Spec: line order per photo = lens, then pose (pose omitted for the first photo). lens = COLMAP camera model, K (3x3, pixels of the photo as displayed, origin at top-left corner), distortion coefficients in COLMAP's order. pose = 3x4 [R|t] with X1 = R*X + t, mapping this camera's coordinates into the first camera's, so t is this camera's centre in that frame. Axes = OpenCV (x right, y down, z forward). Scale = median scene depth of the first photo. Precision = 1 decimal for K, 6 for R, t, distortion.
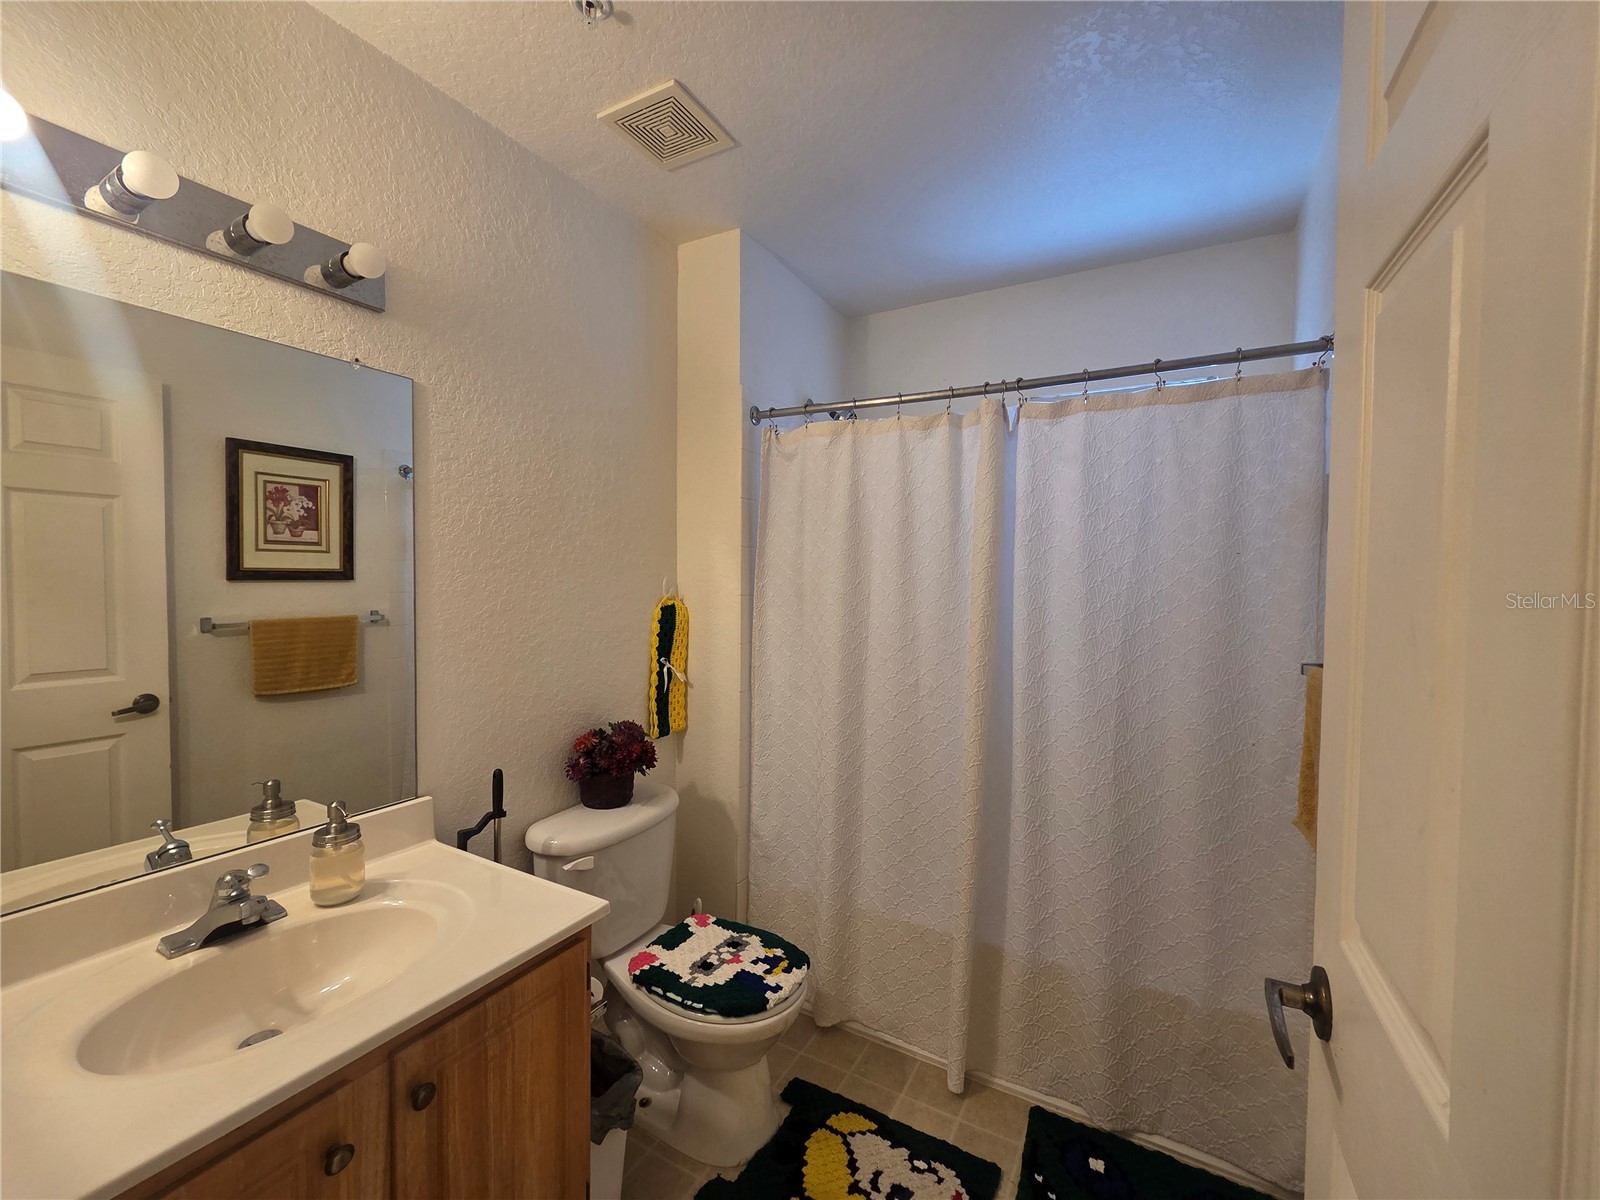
lens RADIAL K [[660.3, 0, 800.8], [0, 660.3, 597.9], [0, 0, 1]] dist [0.000441, -0.000499]
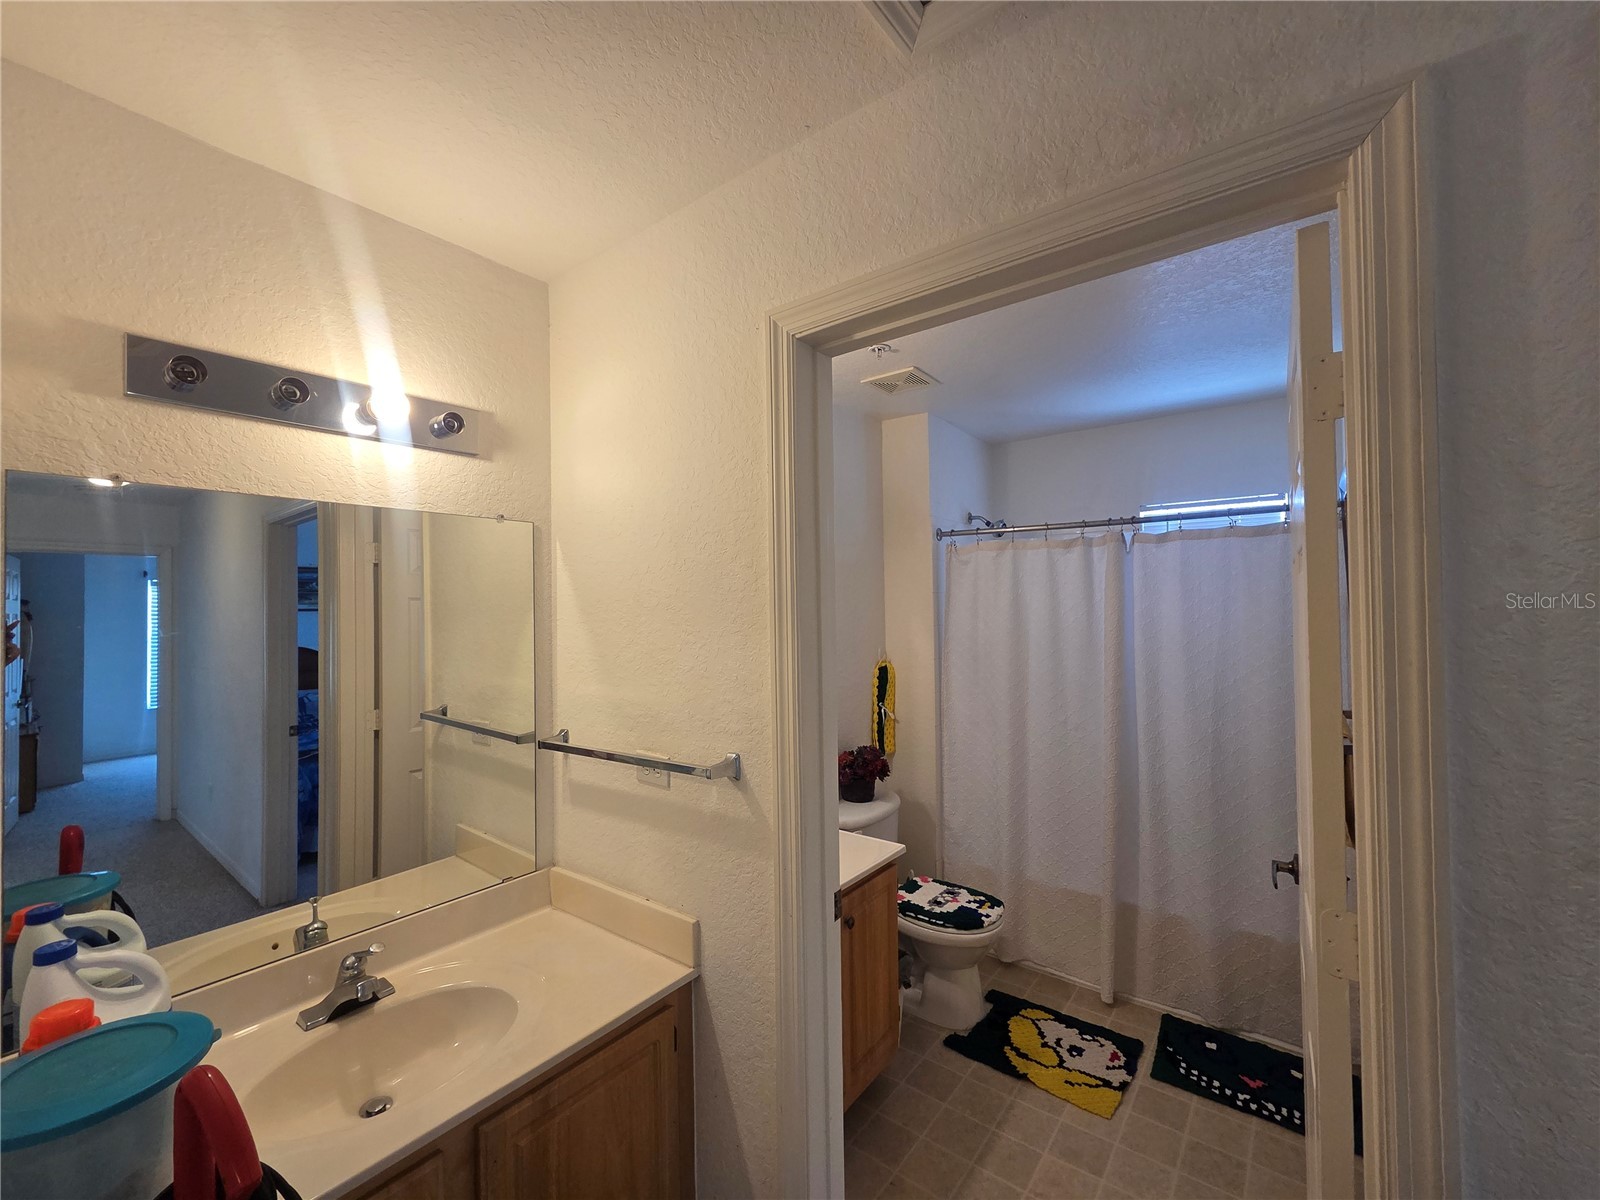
lens RADIAL K [[660.3, 0, 798.1], [0, 660.3, 595.9], [0, 0, 1]] dist [0.000441, -0.000499]
pose [[0.989614, -0.023208, -0.141863, -0.212770], [0.016154, 0.998584, -0.050676, -0.089228], [0.142838, 0.047858, 0.988588, -0.582367]]
